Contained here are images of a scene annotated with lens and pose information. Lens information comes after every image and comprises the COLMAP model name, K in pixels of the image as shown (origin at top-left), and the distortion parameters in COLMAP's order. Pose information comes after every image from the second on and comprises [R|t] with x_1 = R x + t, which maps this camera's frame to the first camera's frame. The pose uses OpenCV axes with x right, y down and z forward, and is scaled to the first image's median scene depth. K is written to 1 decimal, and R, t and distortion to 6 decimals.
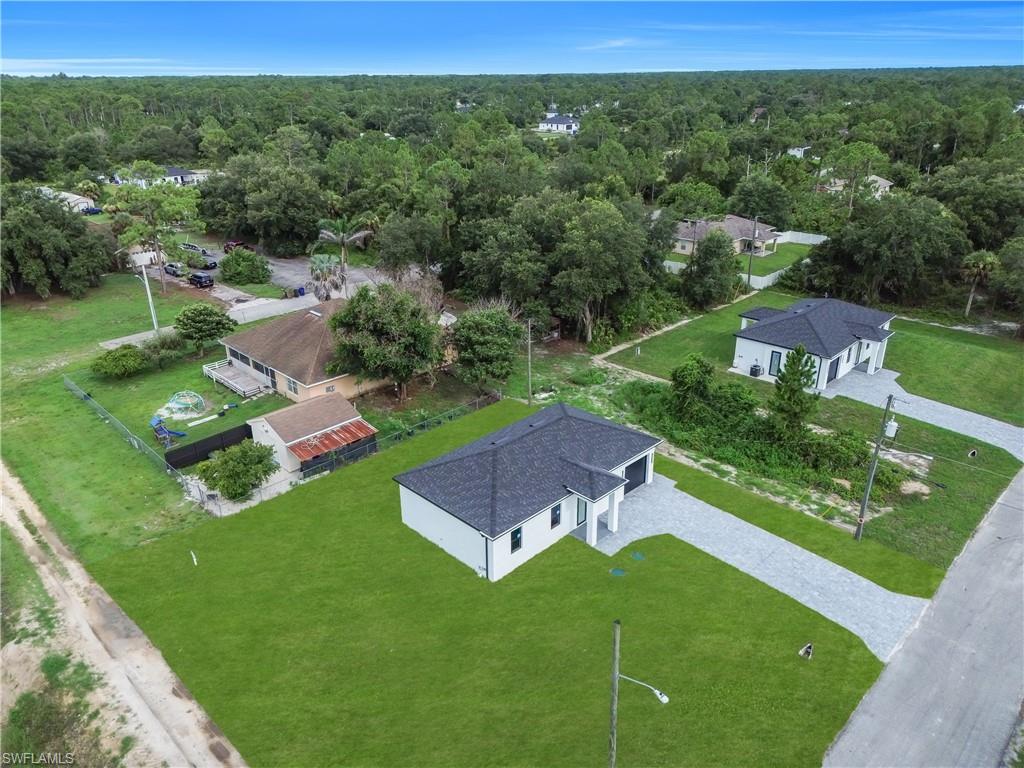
lens RADIAL K [[725.7, 0, 510.9], [0, 725.7, 369.1], [0, 0, 1]] dist [0.058684, -0.045688]
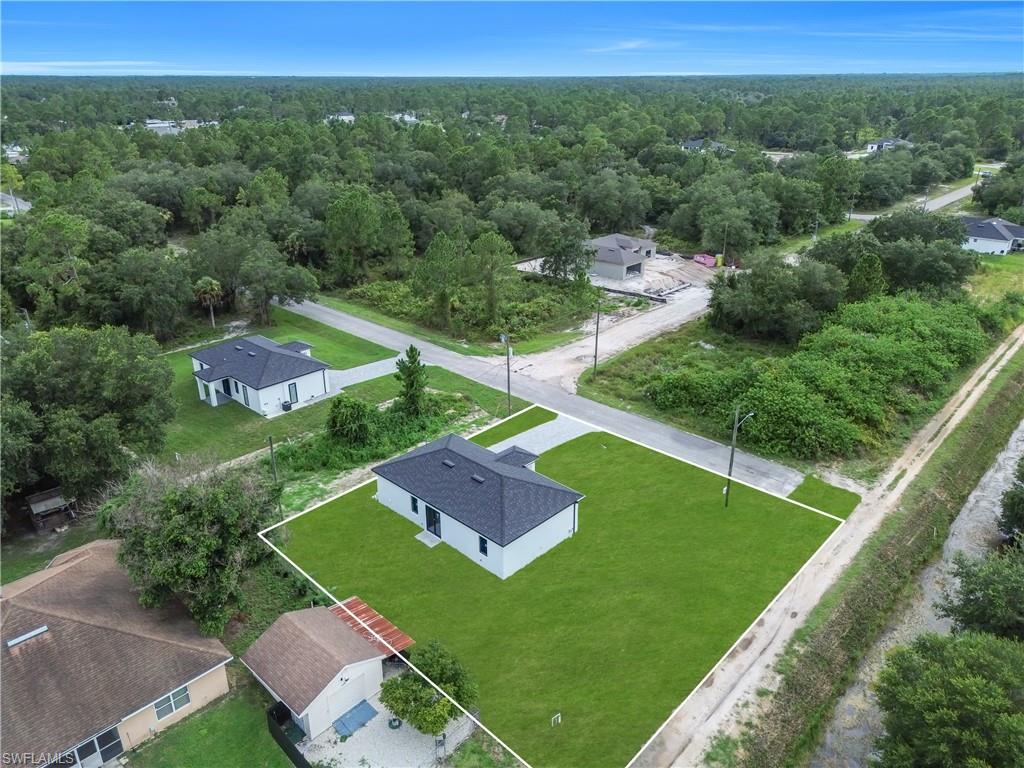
lens RADIAL K [[714.8, 0, 512.0], [0, 714.8, 384.0], [0, 0, 1]] dist [0.088385, -0.092202]
pose [[-0.022816, -0.381371, 0.924141, -0.923166], [0.376997, 0.852856, 0.361261, -0.390530], [-0.925933, 0.356641, 0.124317, 0.632207]]
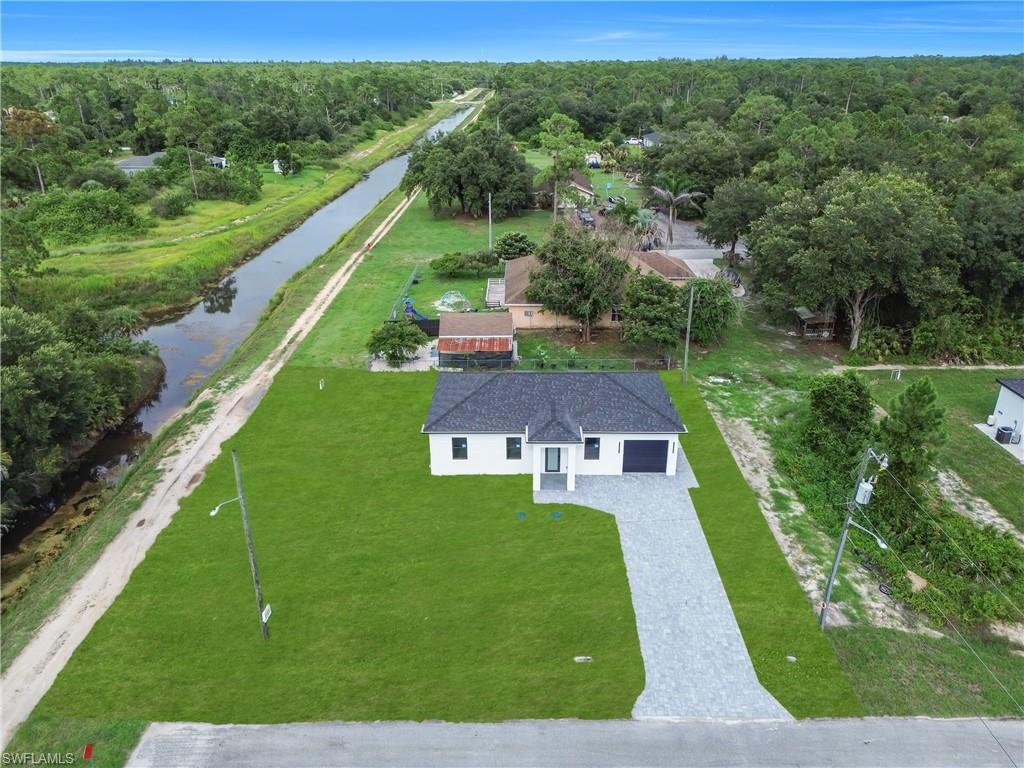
lens RADIAL K [[725.7, 0, 510.9], [0, 725.7, 369.1], [0, 0, 1]] dist [0.058684, -0.045688]
pose [[0.703190, 0.280442, -0.653358, 0.559228], [-0.266699, 0.955867, 0.123247, -0.024117], [0.659087, 0.087584, 0.746949, 0.178677]]
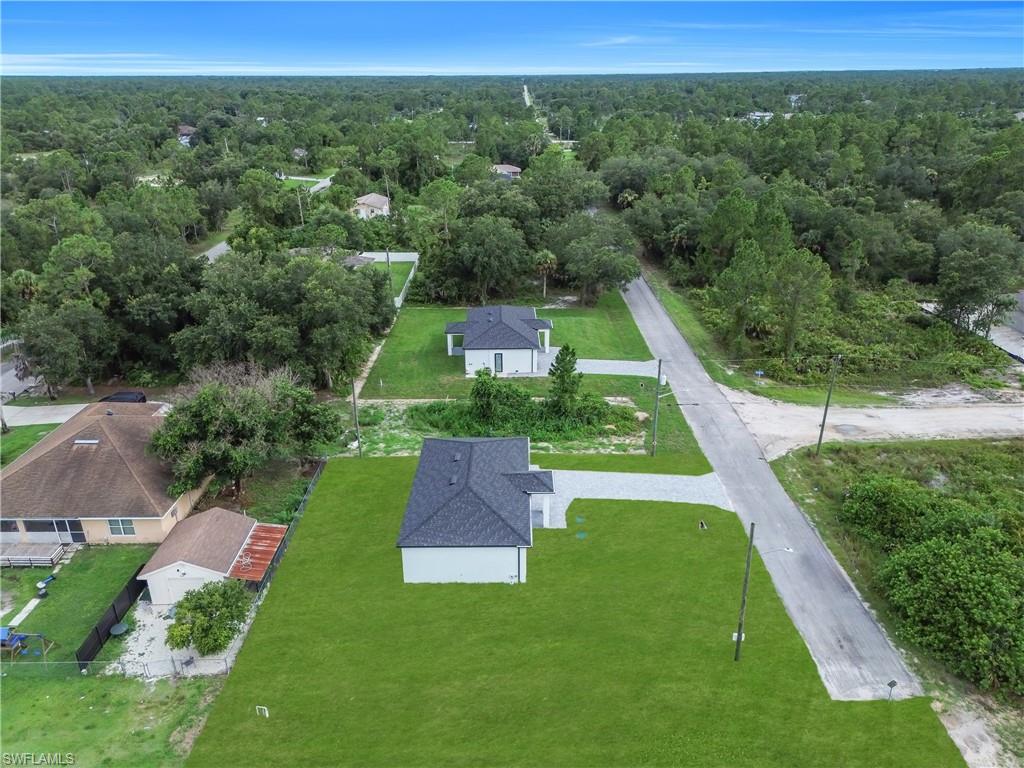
lens RADIAL K [[714.8, 0, 512.0], [0, 714.8, 384.0], [0, 0, 1]] dist [0.088385, -0.092202]
pose [[0.709812, -0.271900, 0.649798, -0.564412], [0.263258, 0.958048, 0.113311, -0.134117], [-0.653347, 0.090635, 0.751613, 0.044683]]
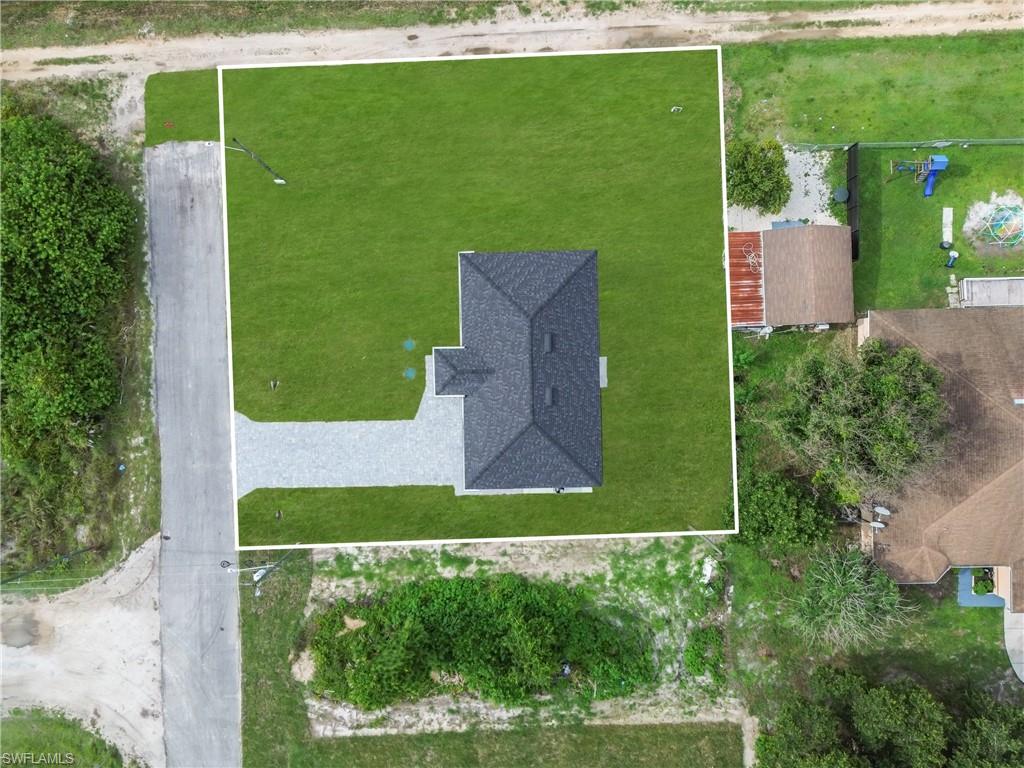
lens RADIAL K [[714.8, 0, 512.0], [0, 714.8, 384.0], [0, 0, 1]] dist [0.088385, -0.092202]
pose [[-0.688339, 0.724848, 0.028036, 0.029372], [-0.252243, -0.275418, 0.927641, -0.709951], [0.680120, 0.631459, 0.372419, 0.539697]]
